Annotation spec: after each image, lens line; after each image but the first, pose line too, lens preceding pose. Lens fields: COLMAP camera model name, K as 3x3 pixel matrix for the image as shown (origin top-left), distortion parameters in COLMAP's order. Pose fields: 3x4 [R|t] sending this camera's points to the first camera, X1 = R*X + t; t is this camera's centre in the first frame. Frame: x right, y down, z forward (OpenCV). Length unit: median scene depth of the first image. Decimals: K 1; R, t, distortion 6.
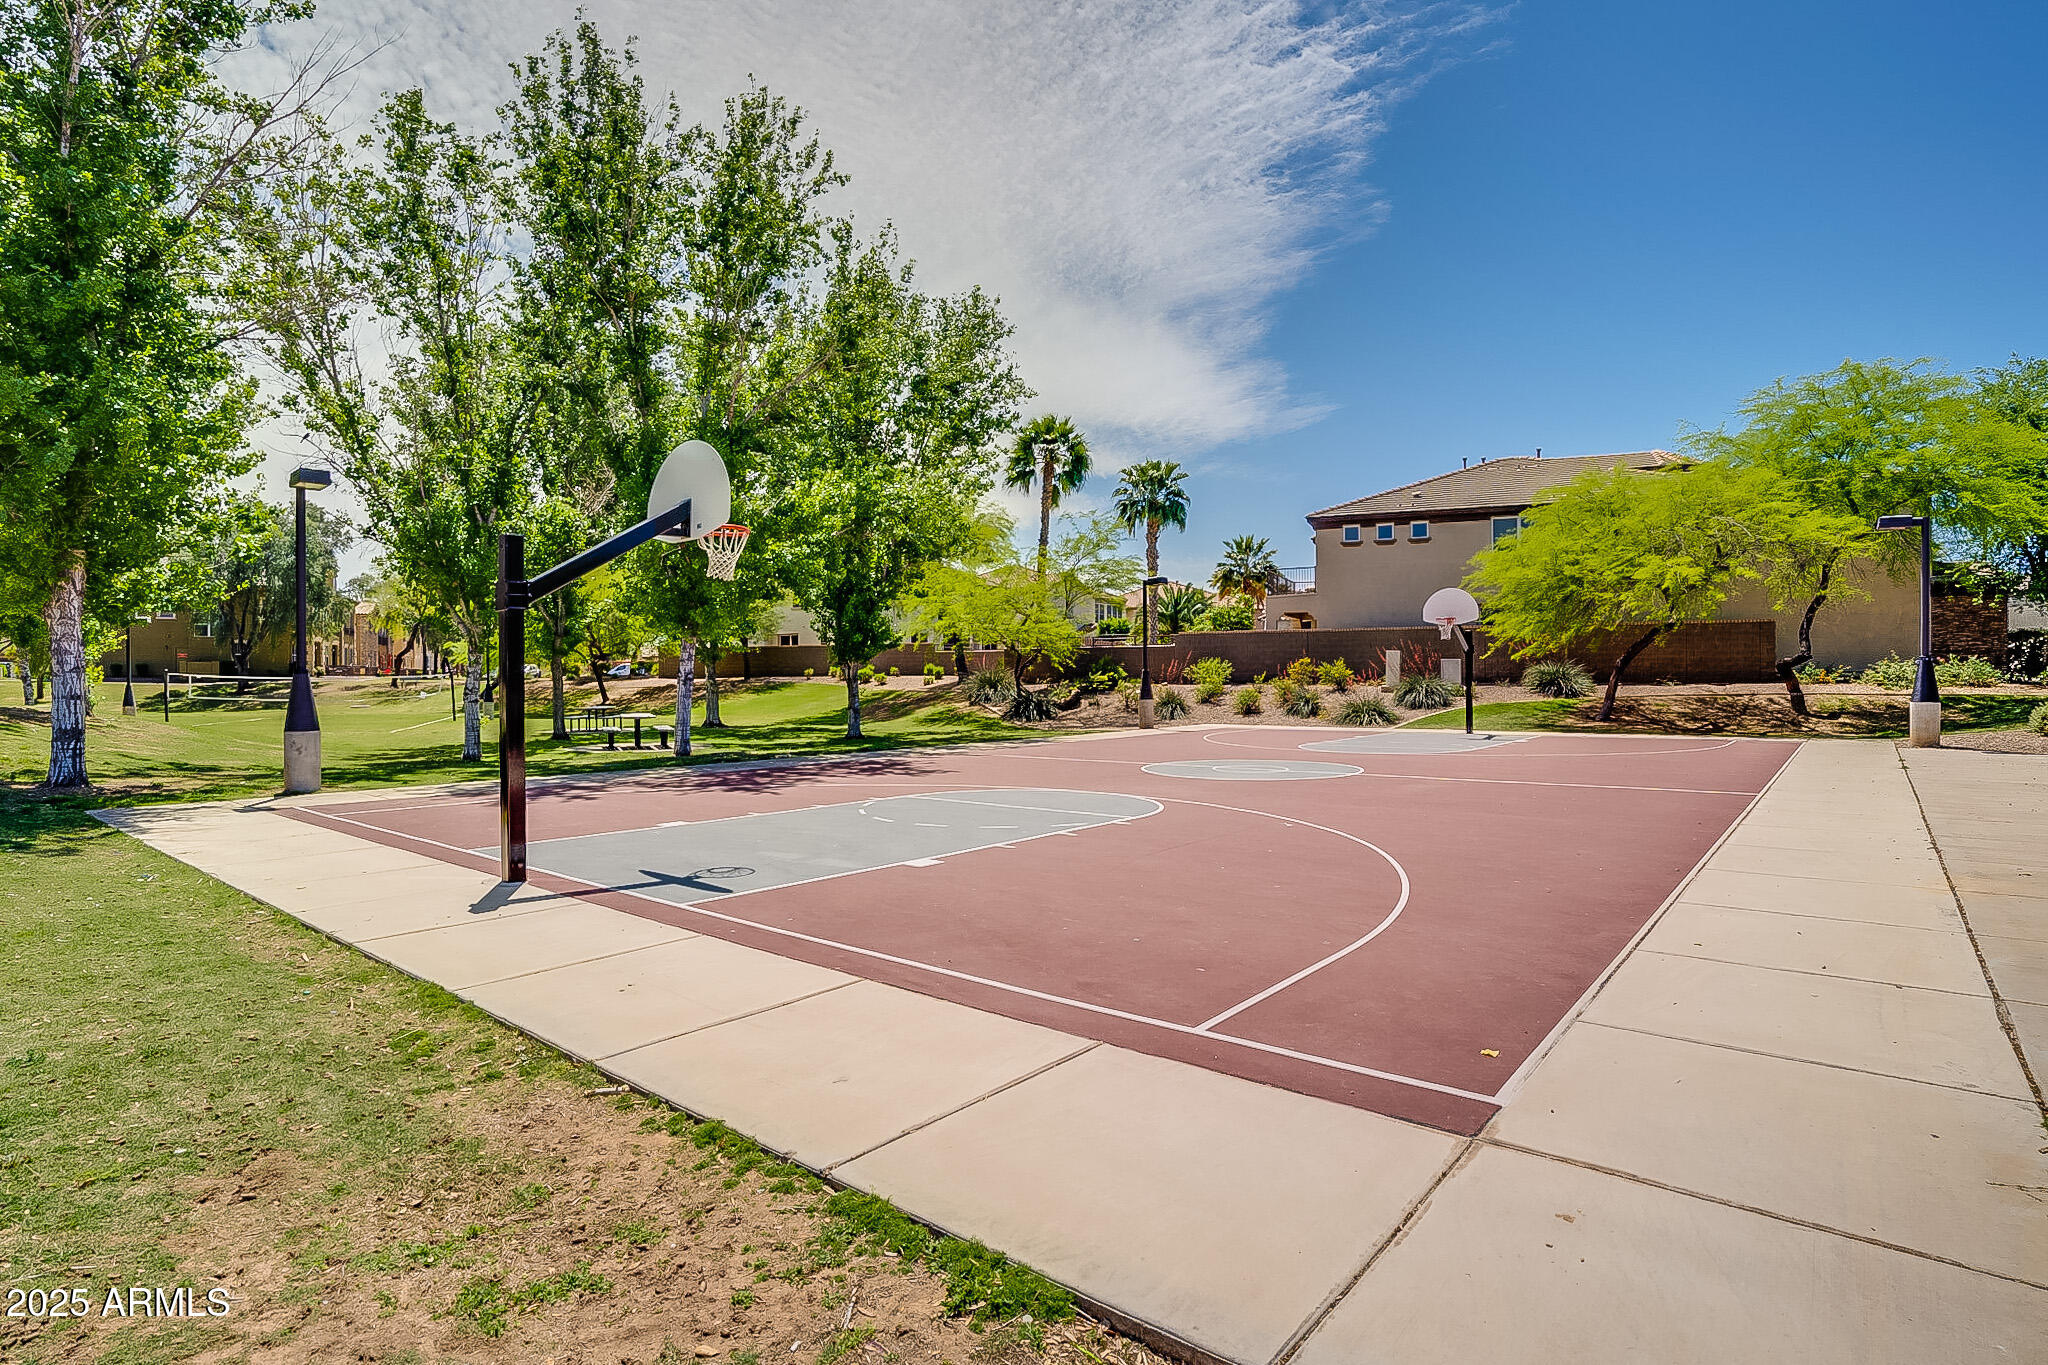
lens RADIAL K [[963.0, 0, 1024.0], [0, 963.0, 682.5], [0, 0, 1]] dist [-0.060268, 0.022049]
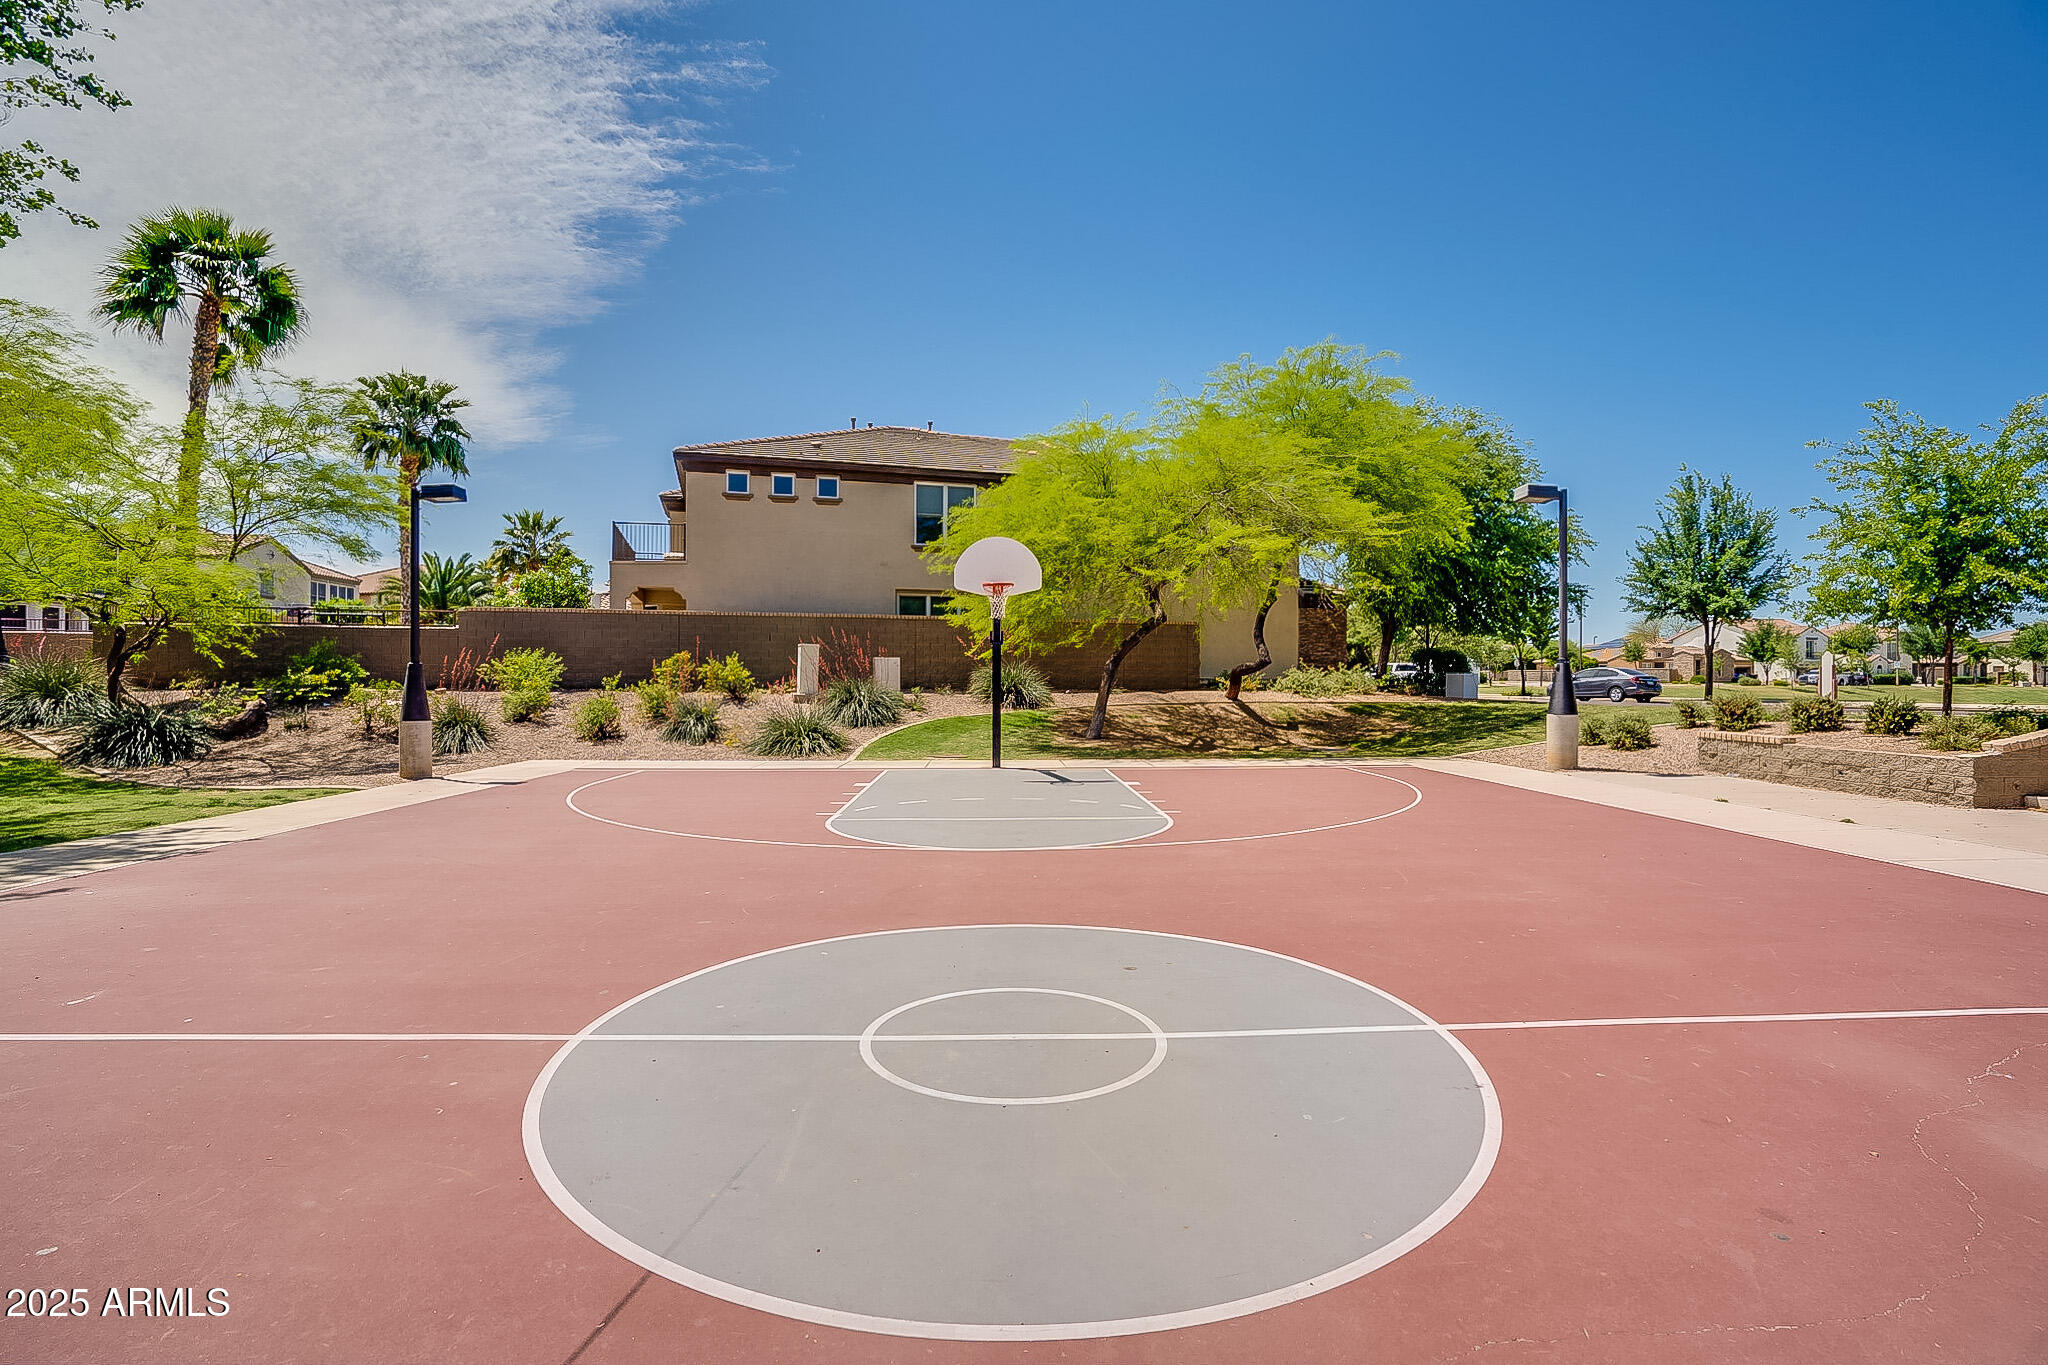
lens RADIAL K [[963.0, 0, 1024.0], [0, 963.0, 682.5], [0, 0, 1]] dist [-0.060268, 0.022049]
pose [[0.749656, 0.007472, 0.661786, 0.030866], [-0.002592, 0.999962, -0.008354, 0.000662], [-0.661823, 0.004547, 0.749647, 0.338202]]
